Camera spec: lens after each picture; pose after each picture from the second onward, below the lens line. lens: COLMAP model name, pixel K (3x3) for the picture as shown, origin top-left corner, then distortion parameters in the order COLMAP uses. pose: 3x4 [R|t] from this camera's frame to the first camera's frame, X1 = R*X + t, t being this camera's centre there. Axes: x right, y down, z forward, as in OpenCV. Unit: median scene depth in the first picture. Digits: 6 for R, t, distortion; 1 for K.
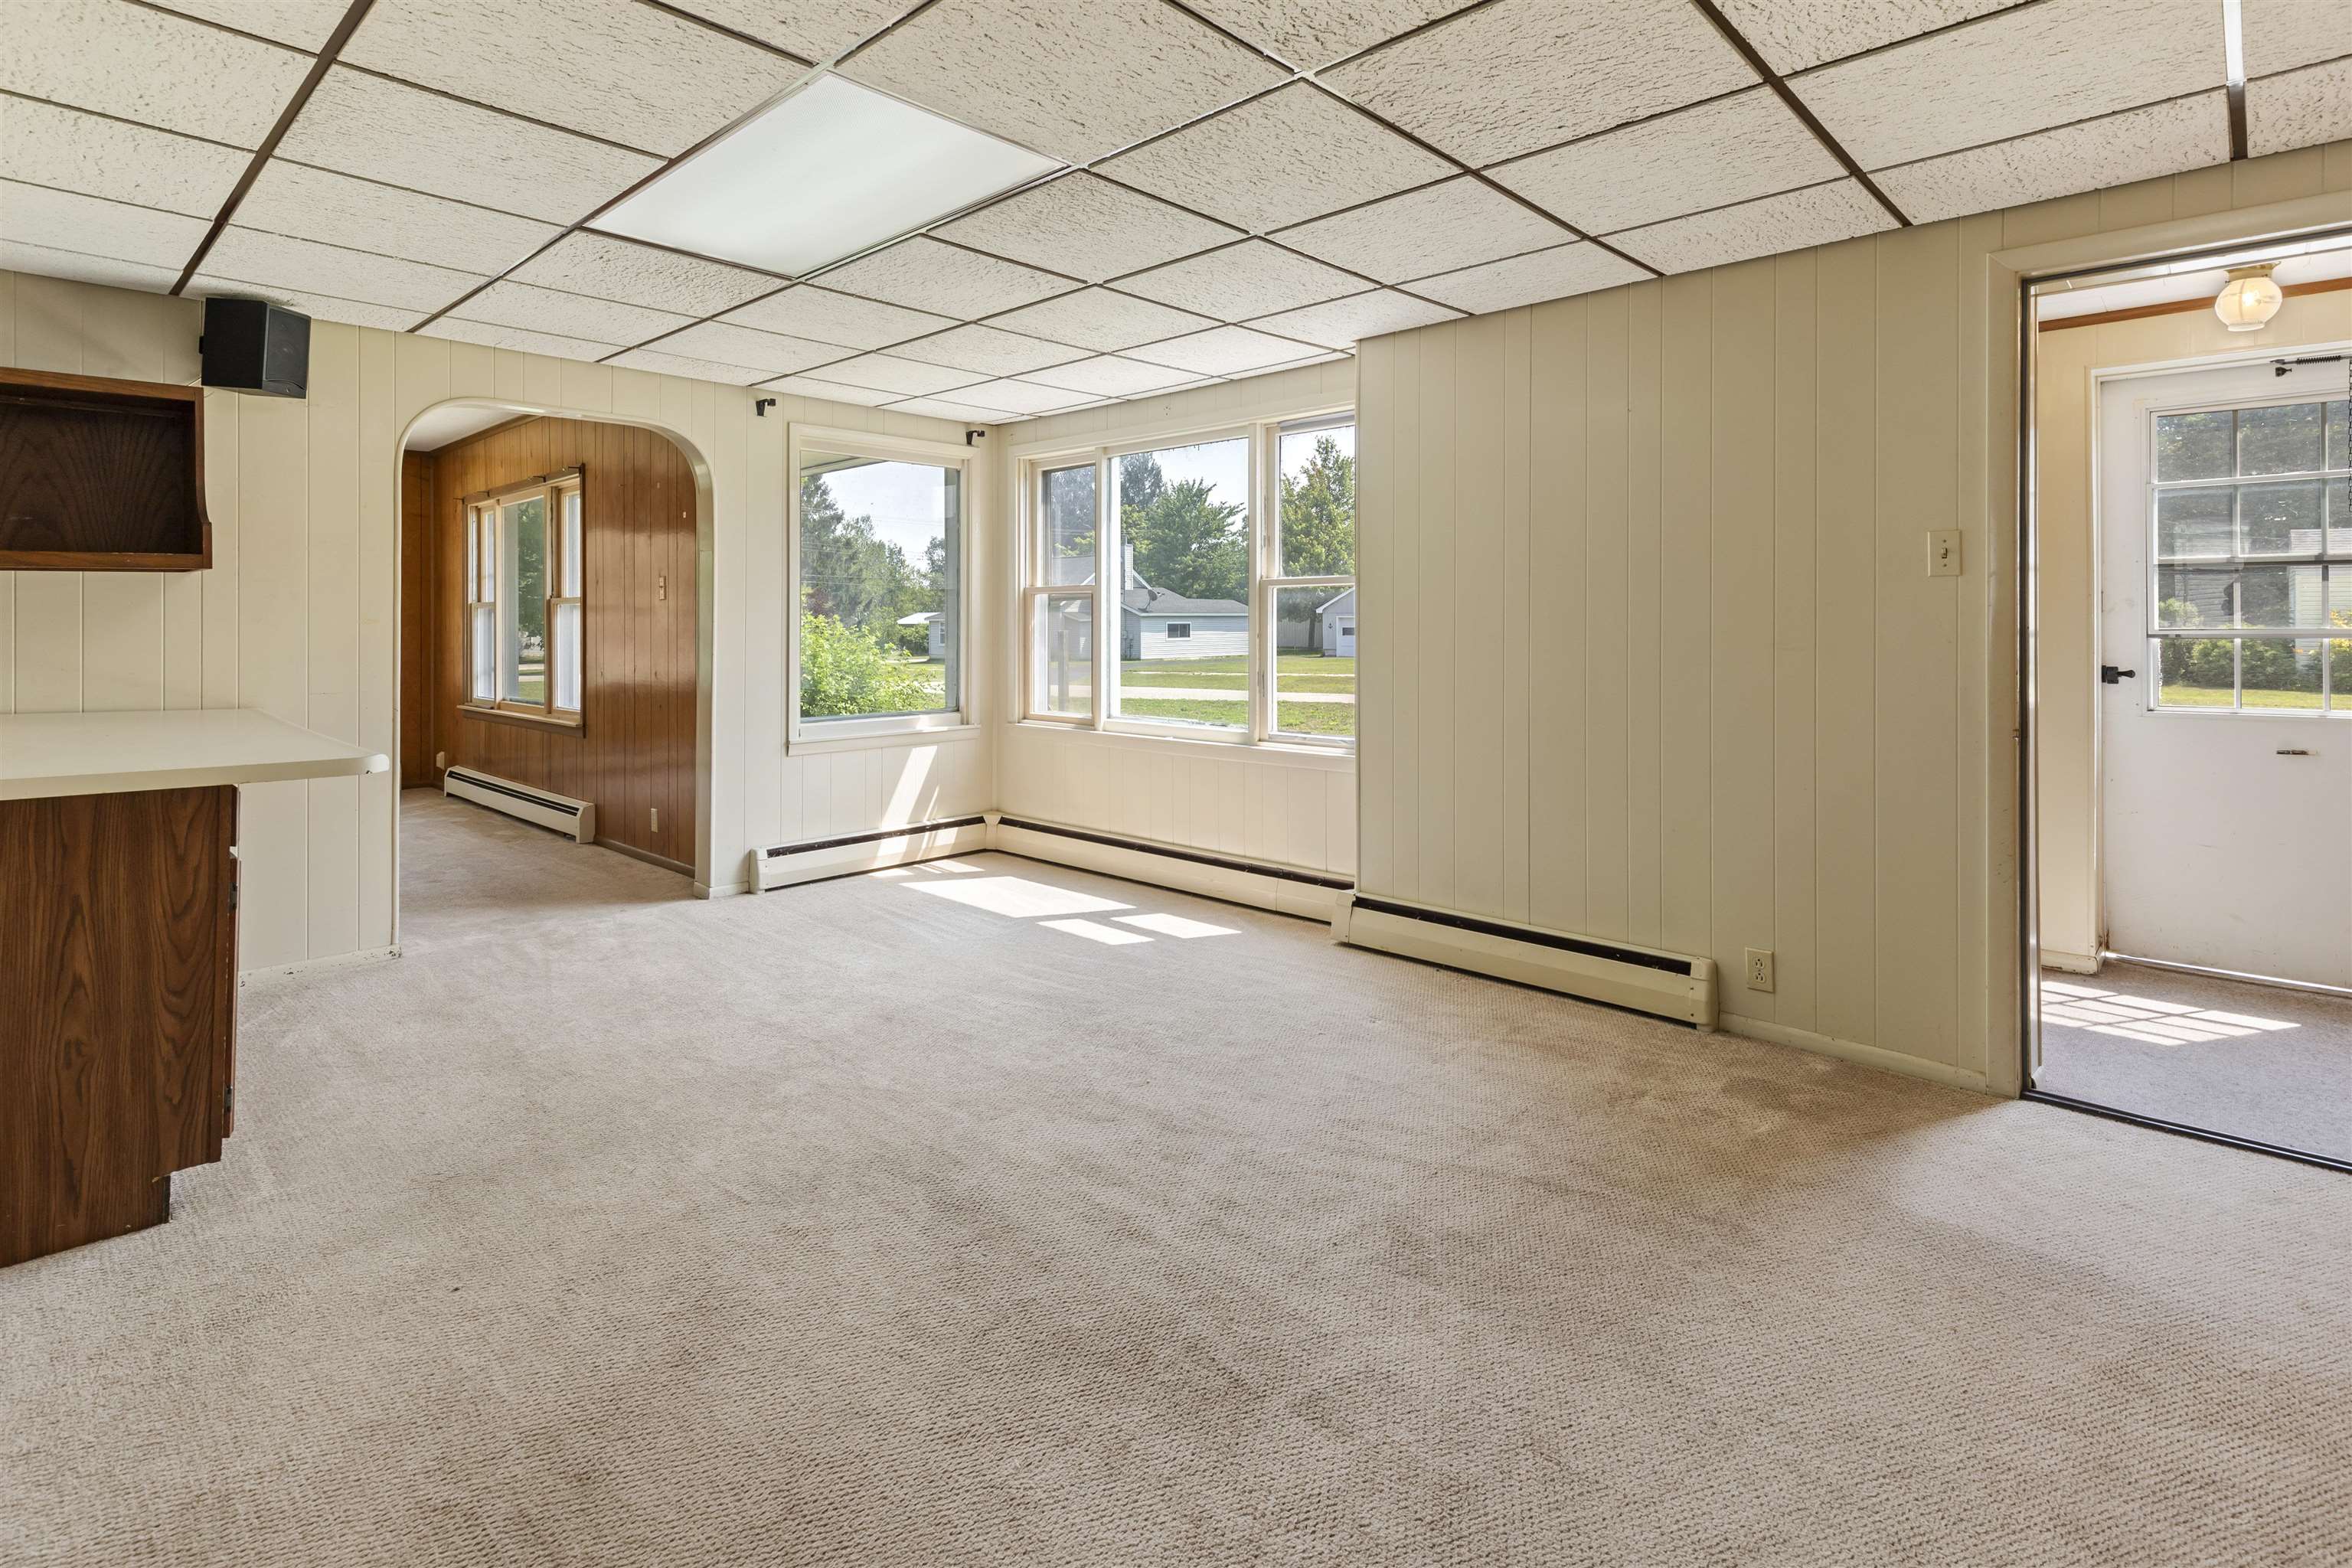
lens RADIAL K [[1130.6, 0, 1178.8], [0, 1130.6, 732.7], [0, 0, 1]] dist [0.020738, 0.000042]
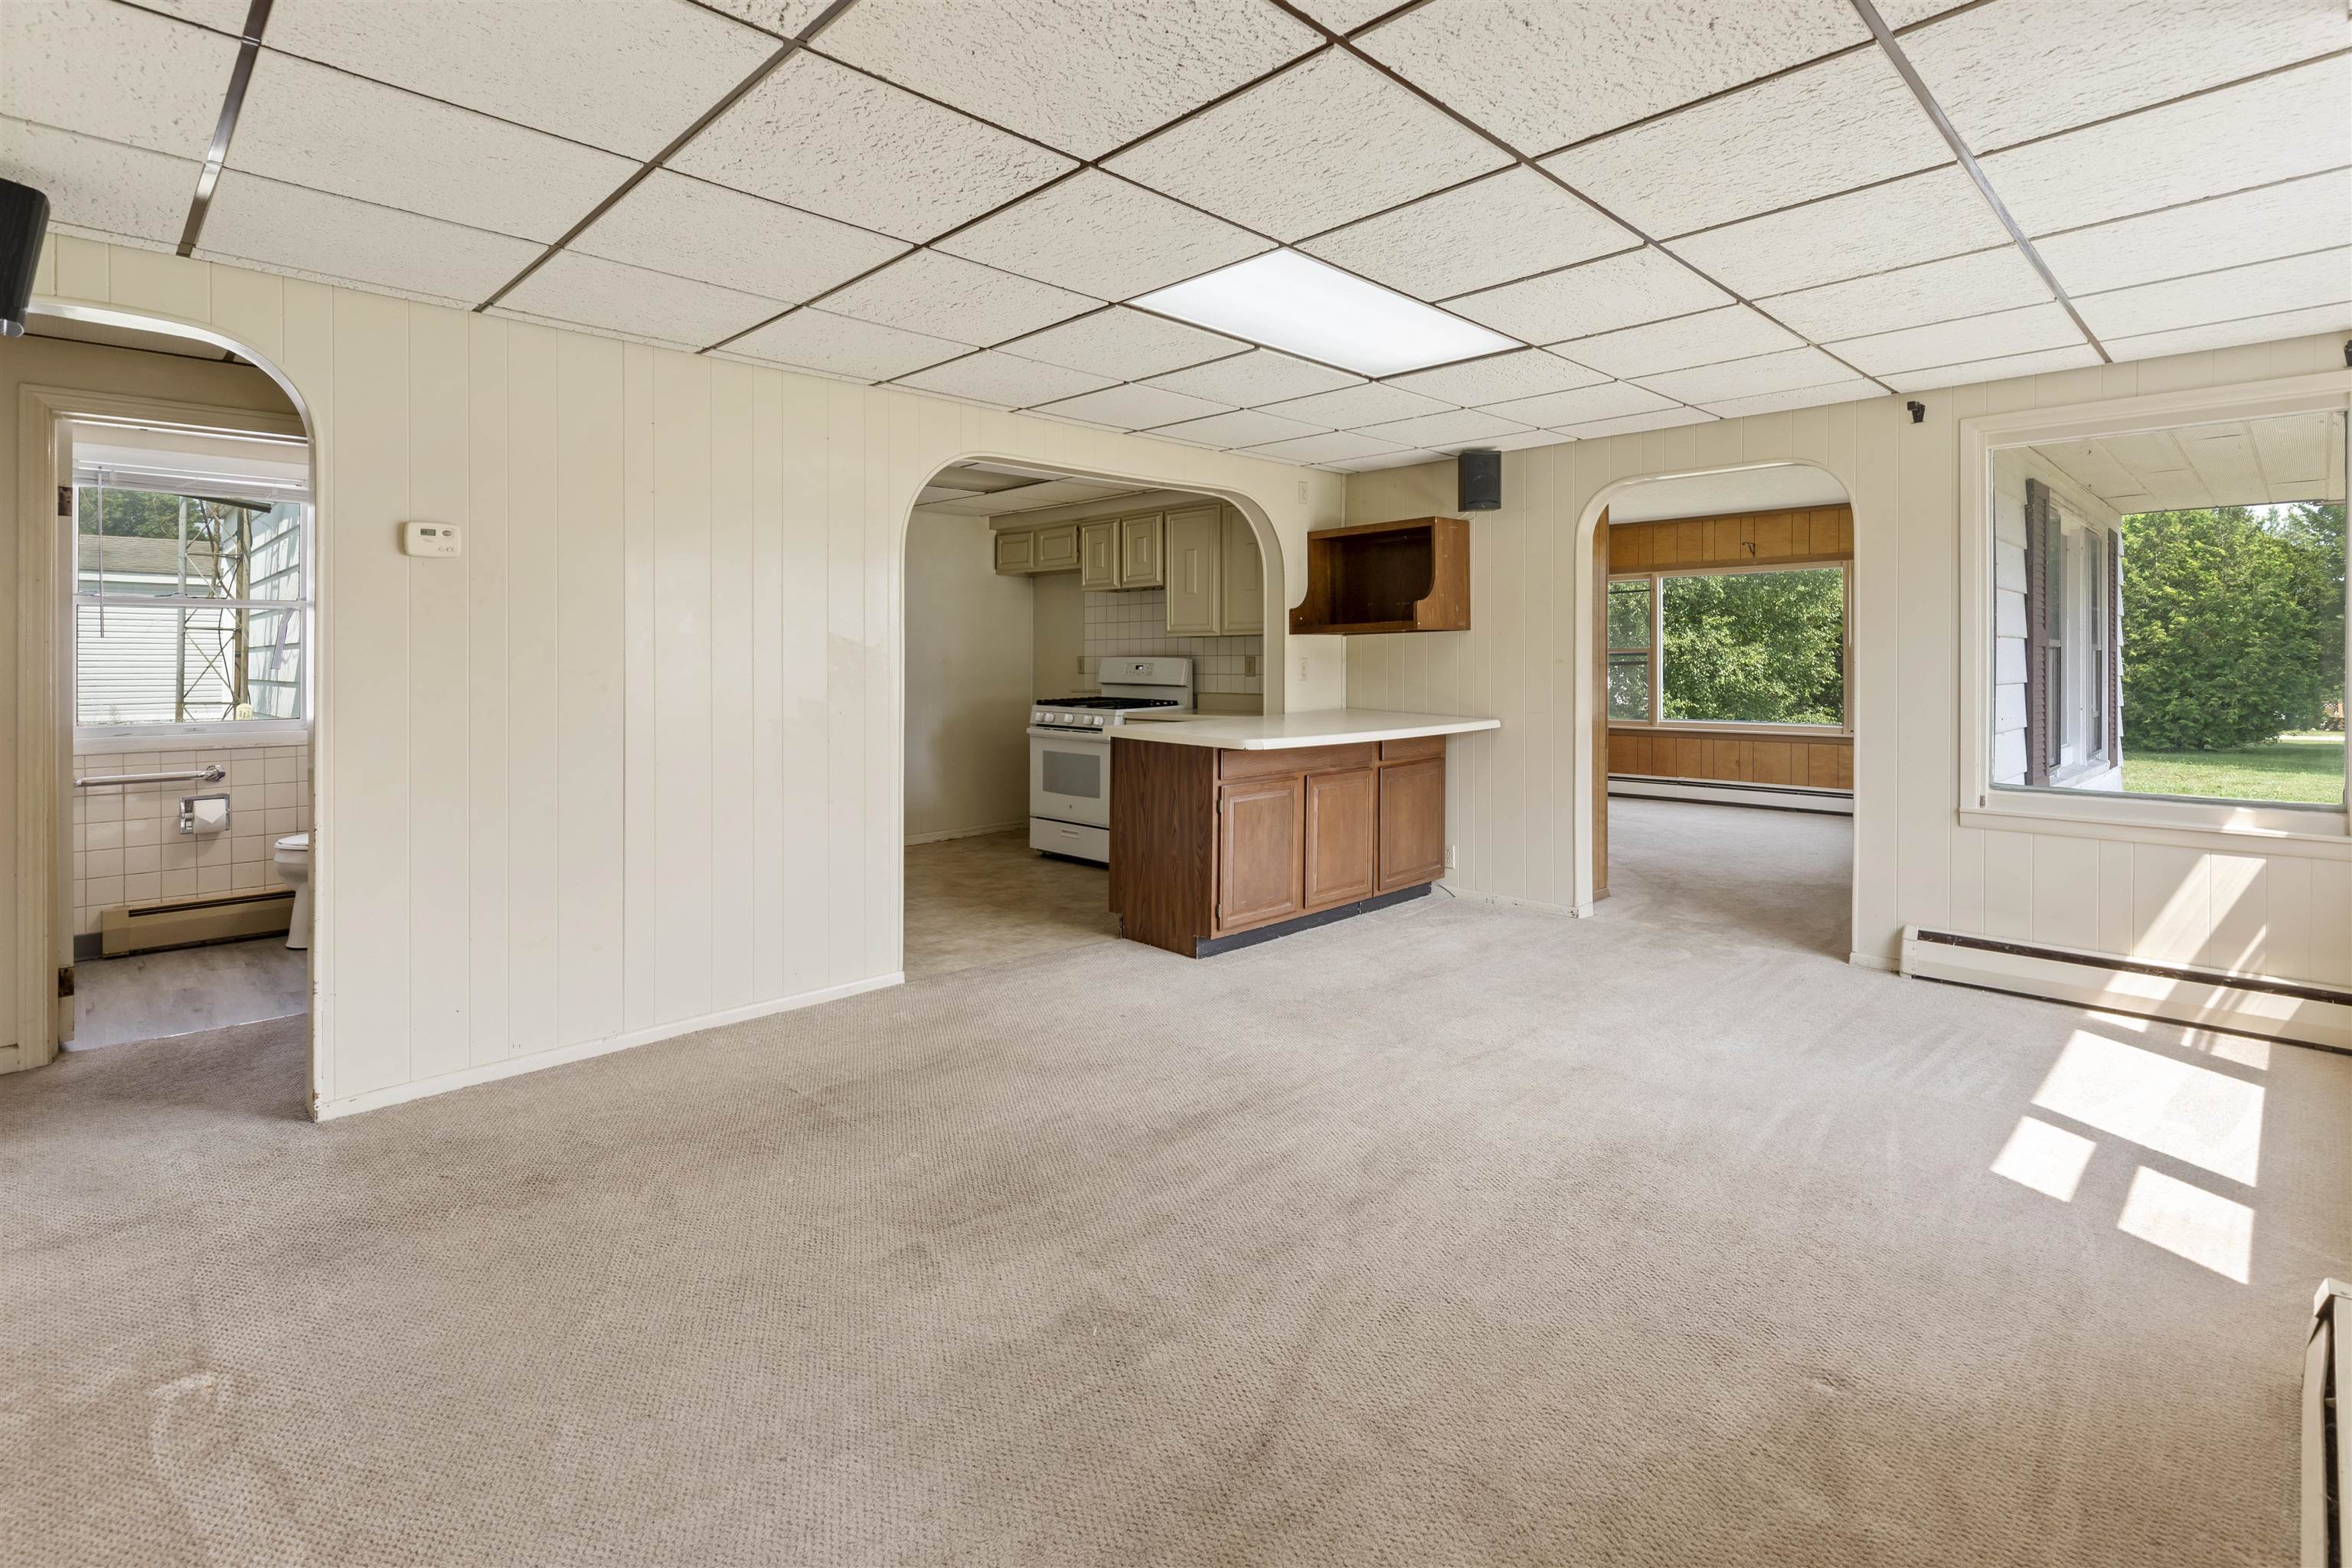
lens RADIAL K [[1103.7, 0, 1176.0], [0, 1103.7, 784.0], [0, 0, 1]] dist [-0.001452, -0.000203]
pose [[-0.033923, 0.110864, -0.993256, 0.476840], [-0.100302, 0.988433, 0.113751, -0.045090], [0.994379, 0.103485, -0.022411, 0.459256]]
